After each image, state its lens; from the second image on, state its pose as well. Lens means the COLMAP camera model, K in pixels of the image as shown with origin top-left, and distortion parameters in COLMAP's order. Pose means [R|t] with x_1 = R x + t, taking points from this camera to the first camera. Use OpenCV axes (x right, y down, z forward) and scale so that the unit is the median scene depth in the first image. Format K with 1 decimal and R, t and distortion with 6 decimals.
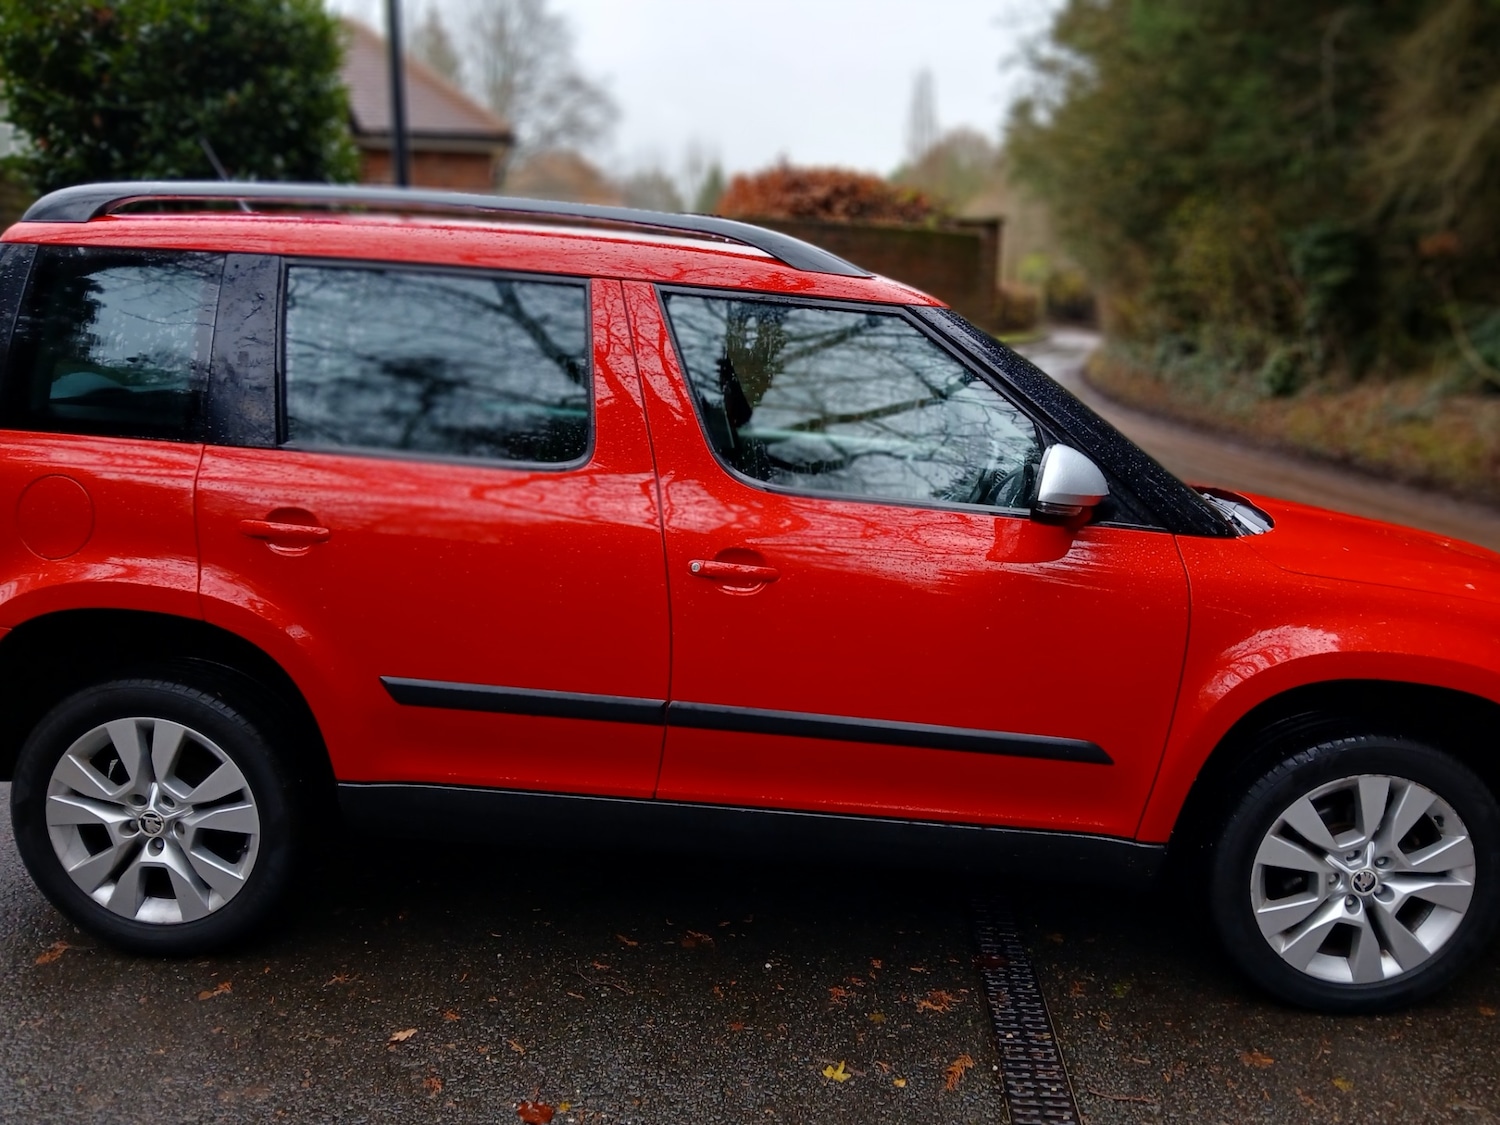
lens RADIAL K [[1167.3, 0, 755.1], [0, 1167.3, 563.3], [0, 0, 1]] dist [0.042604, -0.098309]
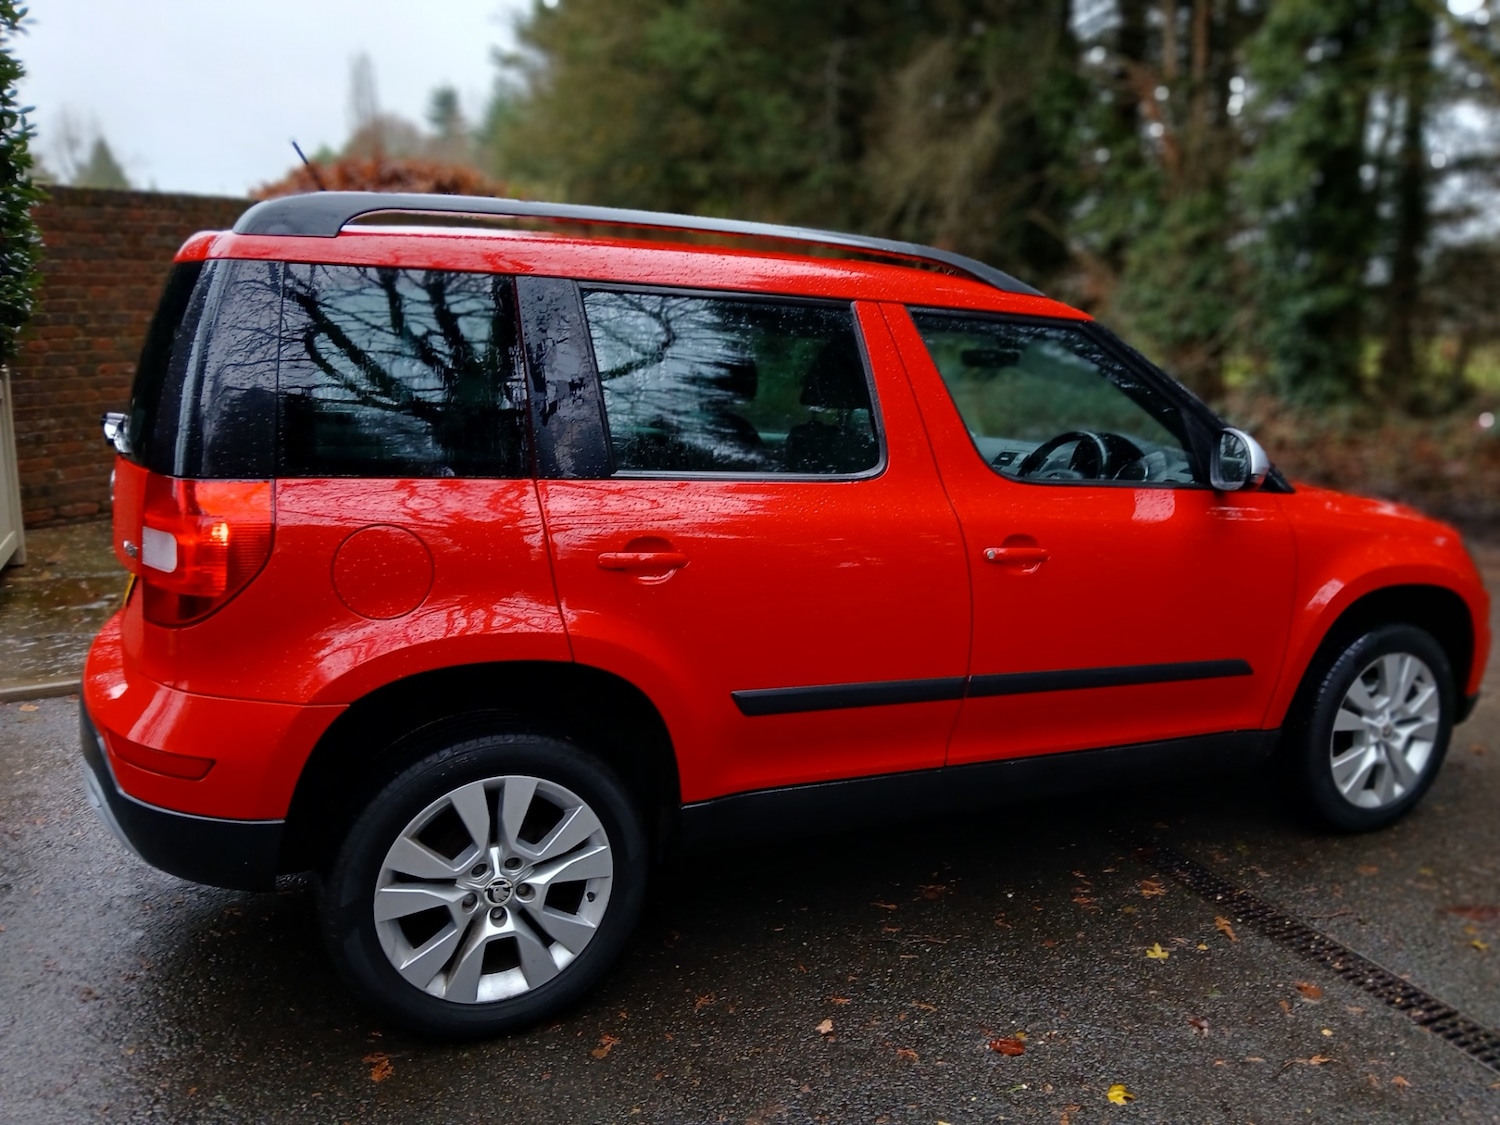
lens RADIAL K [[1172.9, 0, 750.0], [0, 1172.9, 562.5], [0, 0, 1]] dist [0.046054, -0.108496]
pose [[0.890449, -0.104035, 0.443031, -0.724230], [0.101353, 0.994404, 0.029801, -0.043994], [-0.443652, 0.018366, 0.896011, 0.074008]]
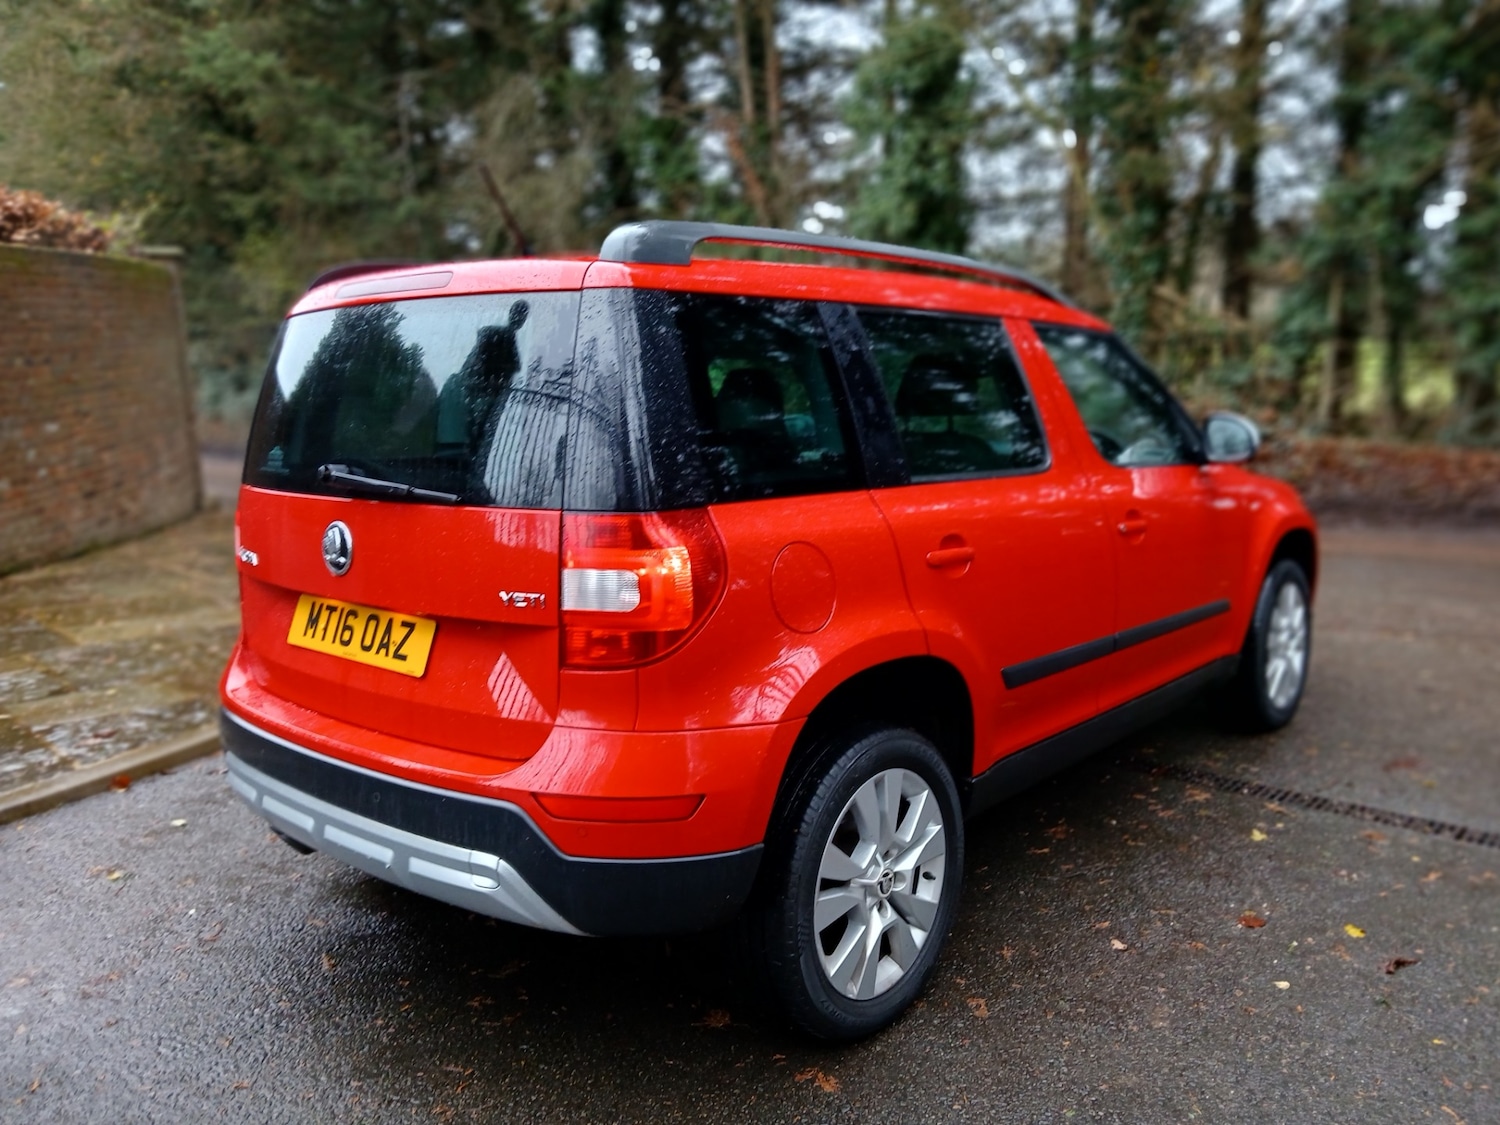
lens RADIAL K [[1191.6, 0, 762.4], [0, 1191.6, 561.4], [0, 0, 1]] dist [0.055485, -0.112414]
pose [[0.613241, -0.175735, 0.770099, -1.293606], [0.201613, 0.977469, 0.062508, -0.120708], [-0.763733, 0.116930, 0.634854, 0.418930]]
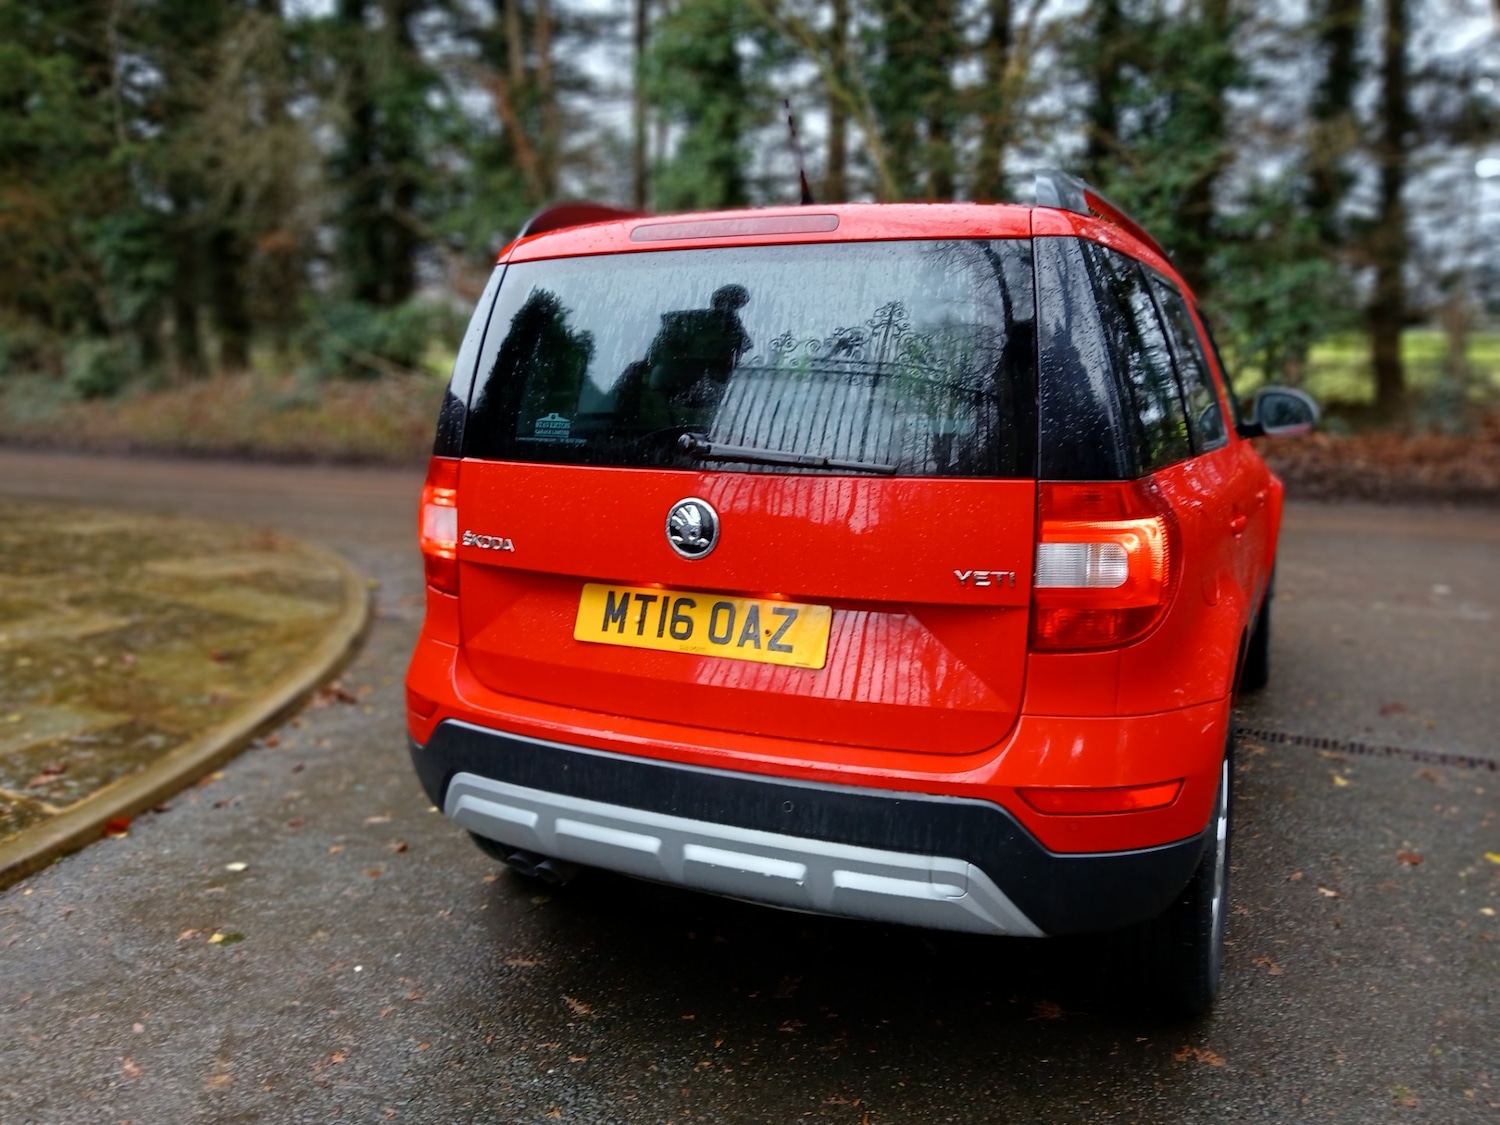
lens RADIAL K [[1173.7, 0, 750.0], [0, 1173.7, 562.5], [0, 0, 1]] dist [0.143361, -0.226933]
pose [[0.383436, -0.202866, 0.901012, -1.501679], [0.202334, 0.970330, 0.132368, -0.219889], [-0.901131, 0.131550, 0.413106, 0.920859]]
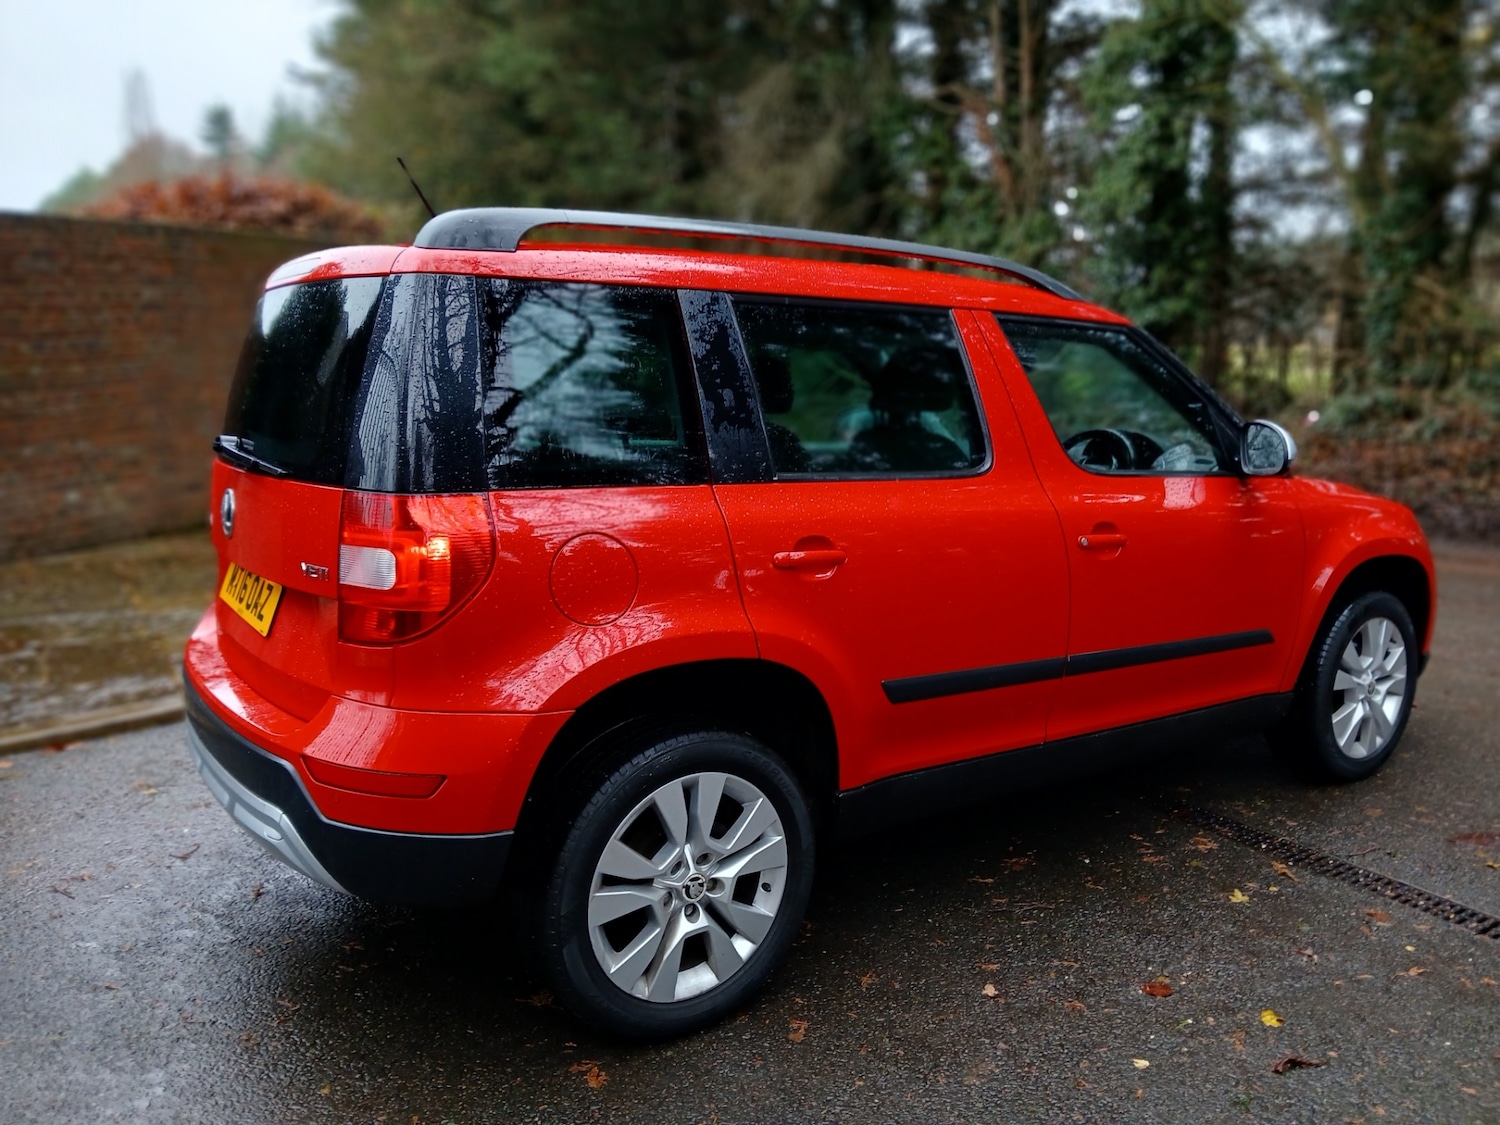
lens RADIAL K [[1176.8, 0, 741.9], [0, 1176.8, 568.8], [0, 0, 1]] dist [0.051639, -0.114720]
pose [[0.801999, -0.140436, 0.580582, -1.001620], [0.146620, 0.988517, 0.036574, -0.062279], [-0.579051, 0.055793, 0.813380, 0.187374]]
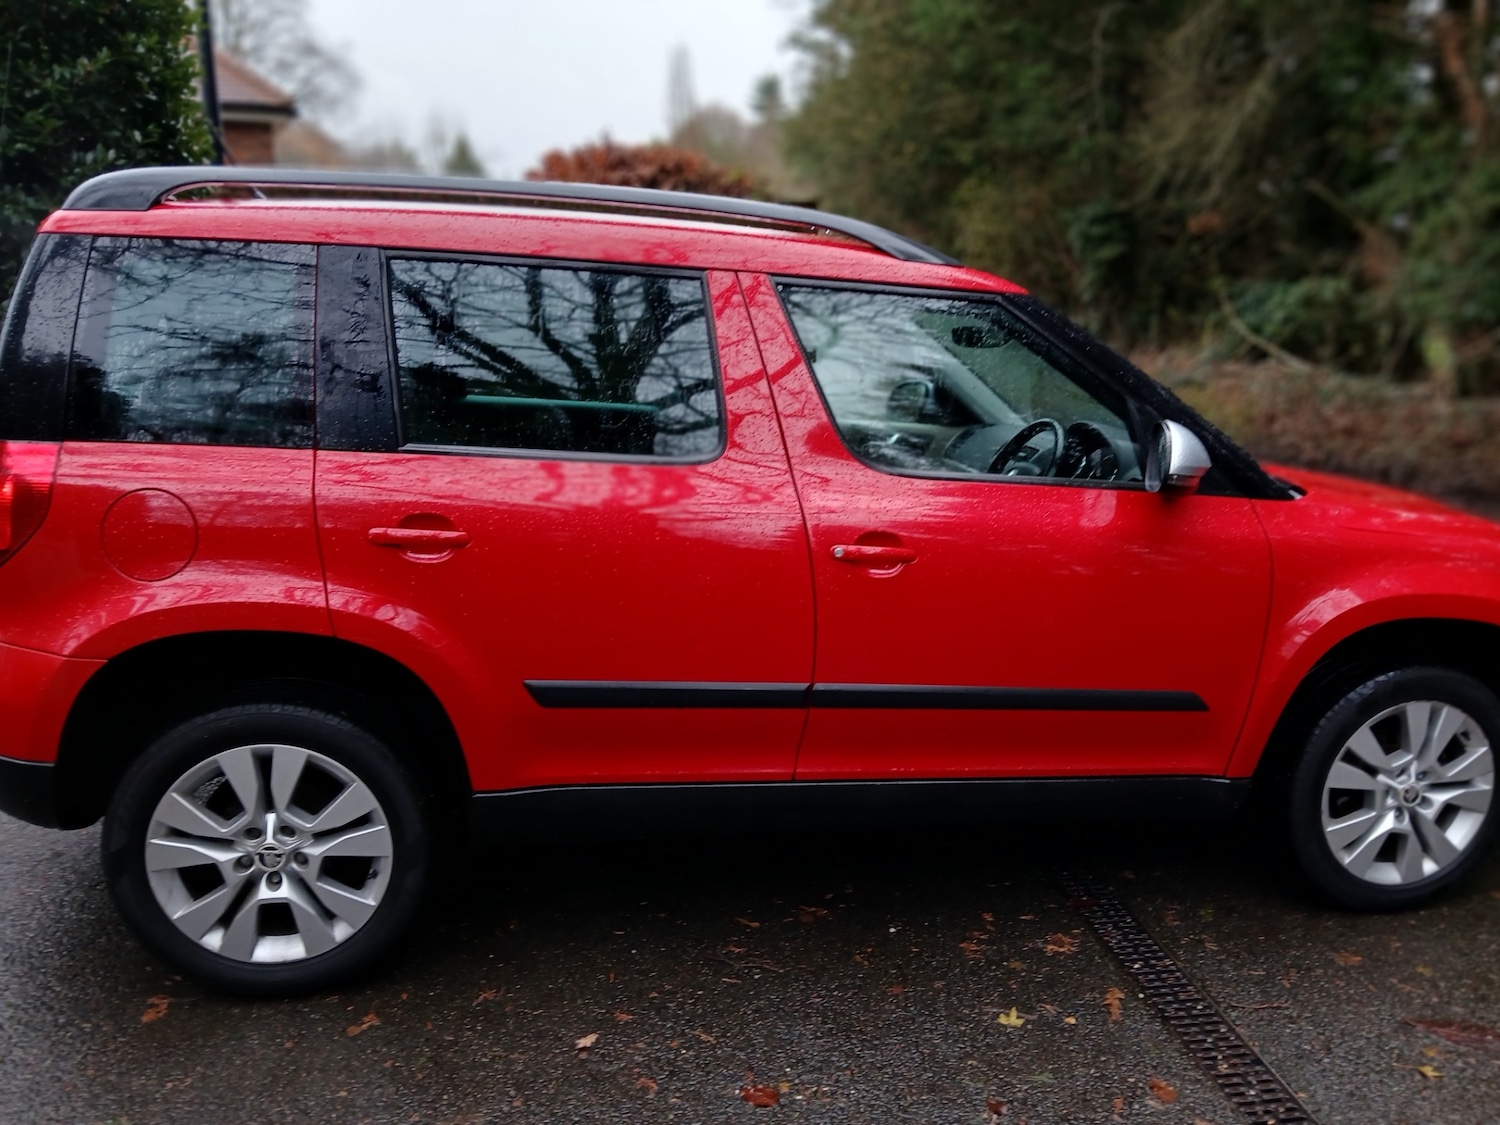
lens RADIAL K [[1167.3, 0, 755.1], [0, 1167.3, 563.3], [0, 0, 1]] dist [0.042604, -0.098309]
pose [[0.978340, -0.055983, 0.199288, -0.310553], [0.052124, 0.998339, 0.024559, -0.015122], [-0.200332, -0.013639, 0.979633, 0.008307]]
